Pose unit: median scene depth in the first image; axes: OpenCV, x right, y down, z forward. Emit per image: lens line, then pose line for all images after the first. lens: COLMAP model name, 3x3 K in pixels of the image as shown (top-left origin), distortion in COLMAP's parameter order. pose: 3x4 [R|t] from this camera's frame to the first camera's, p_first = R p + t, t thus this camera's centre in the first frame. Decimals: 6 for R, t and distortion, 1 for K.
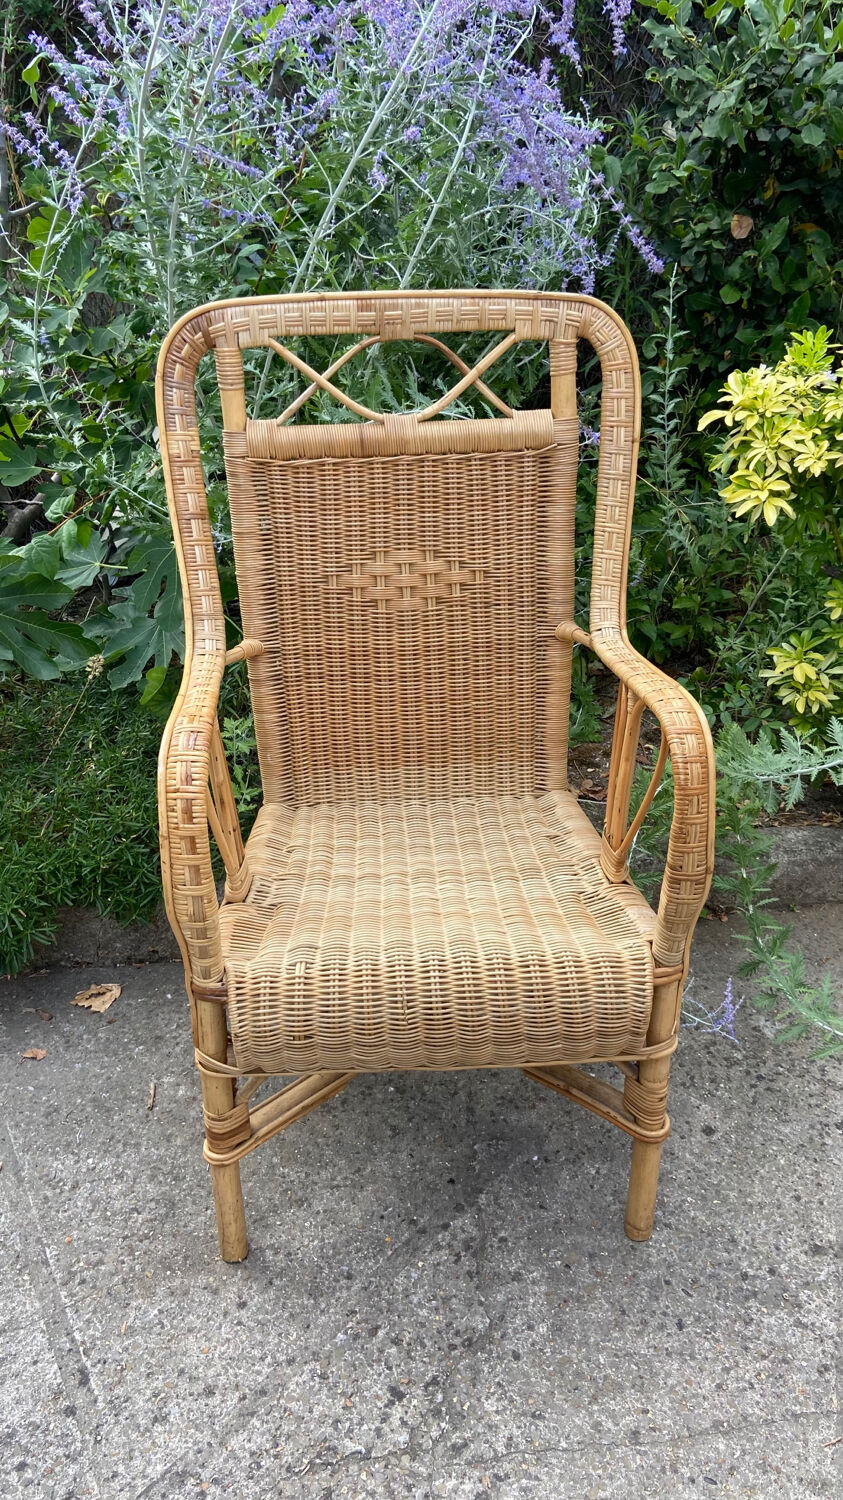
lens RADIAL K [[1131.2, 0, 412.1], [0, 1131.2, 749.0], [0, 0, 1]] dist [0.114255, -0.153913]
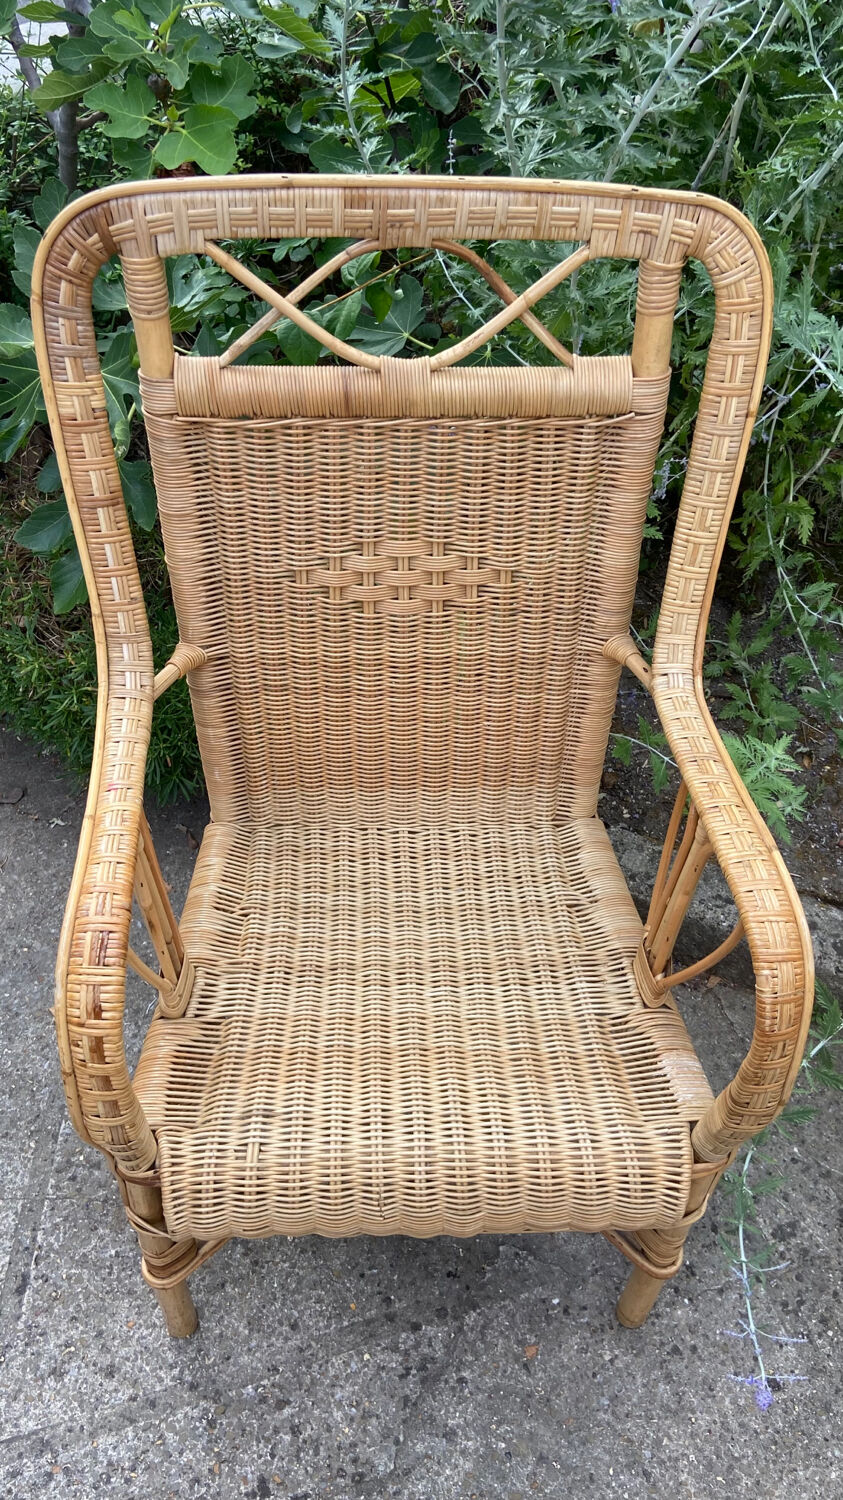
lens RADIAL K [[1194.5, 0, 403.7], [0, 1194.5, 757.3], [0, 0, 1]] dist [0.073096, -0.015518]
pose [[0.999158, 0.036740, 0.018241, -0.015222], [-0.040759, 0.939244, 0.340822, -0.311596], [-0.004611, -0.341279, 0.939951, 0.256428]]
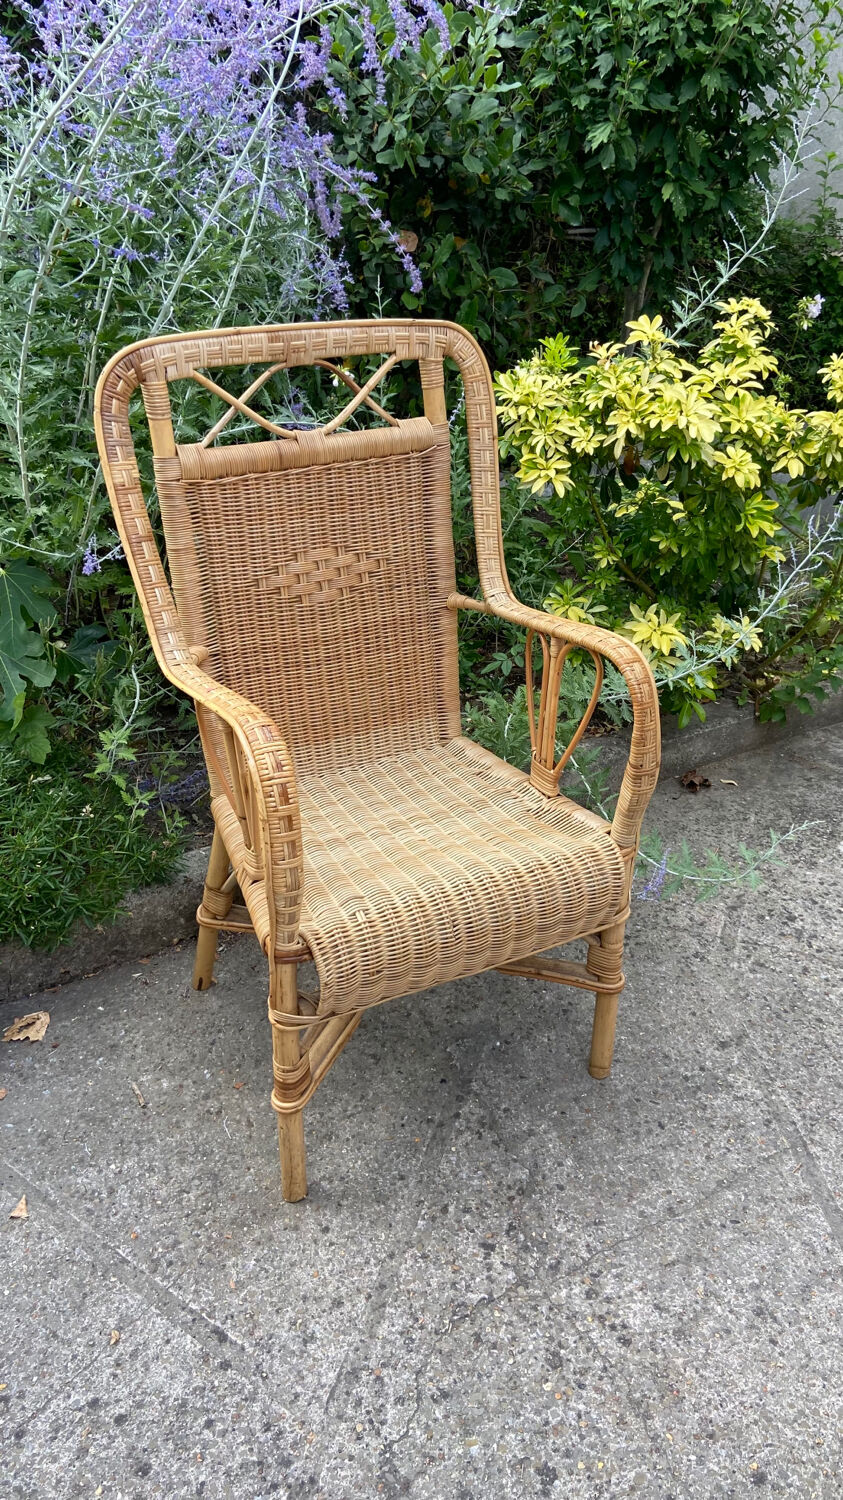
lens RADIAL K [[1131.2, 0, 413.7], [0, 1131.2, 734.9], [0, 0, 1]] dist [0.114255, -0.153913]
pose [[0.913414, -0.173016, 0.368430, -0.381090], [0.171956, 0.984447, 0.035984, -0.017294], [-0.368926, 0.030486, 0.928959, -0.083221]]
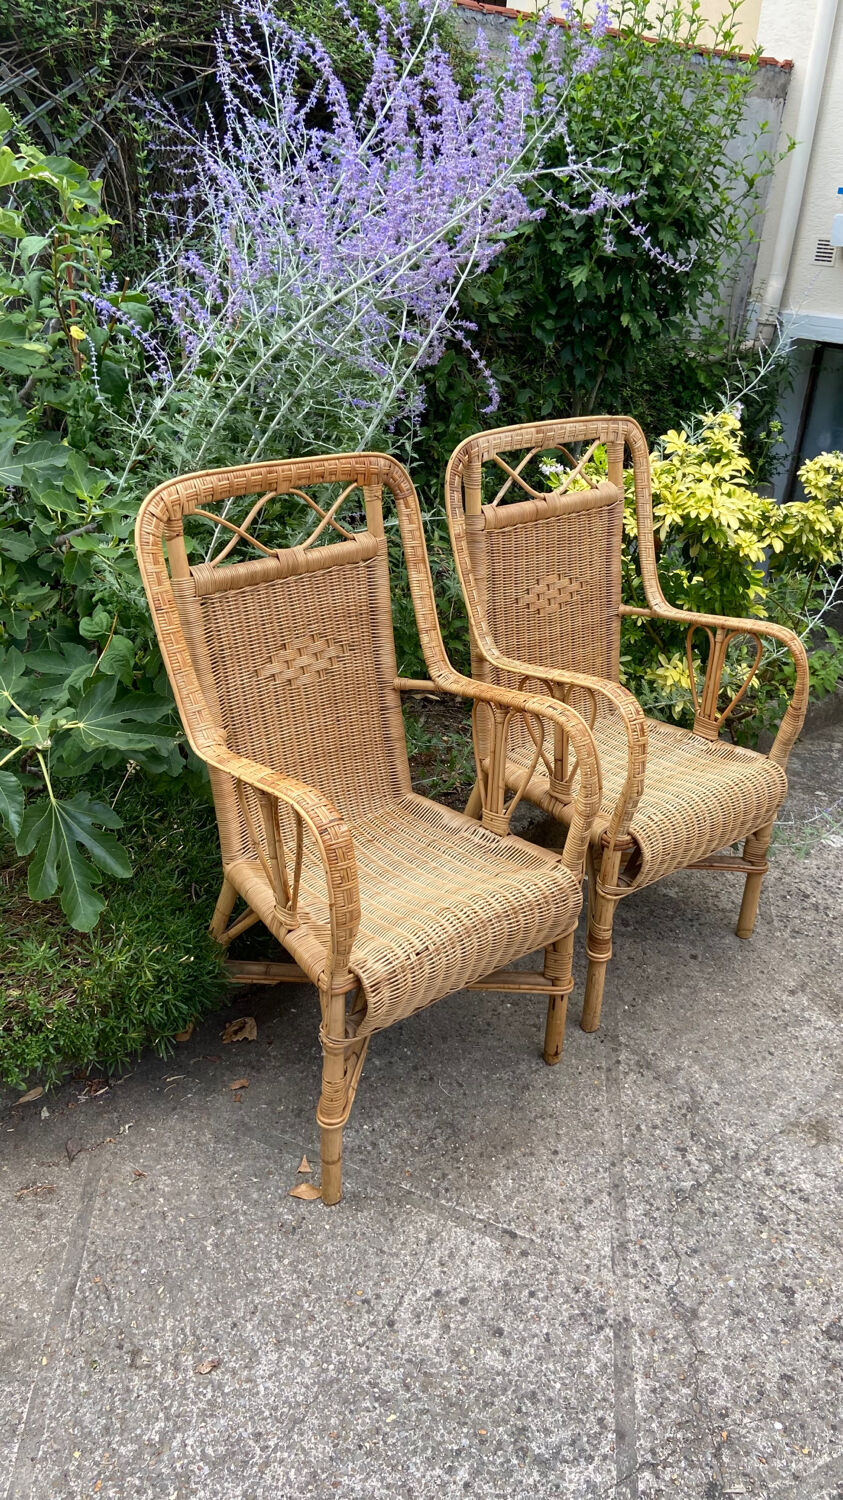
lens RADIAL K [[1131.2, 0, 423.1], [0, 1131.2, 728.7], [0, 0, 1]] dist [0.114255, -0.153913]
pose [[0.816662, -0.193954, 0.543549, -0.910343], [0.216515, 0.976009, 0.022963, -0.093862], [-0.534962, 0.098933, 0.839063, -0.148723]]
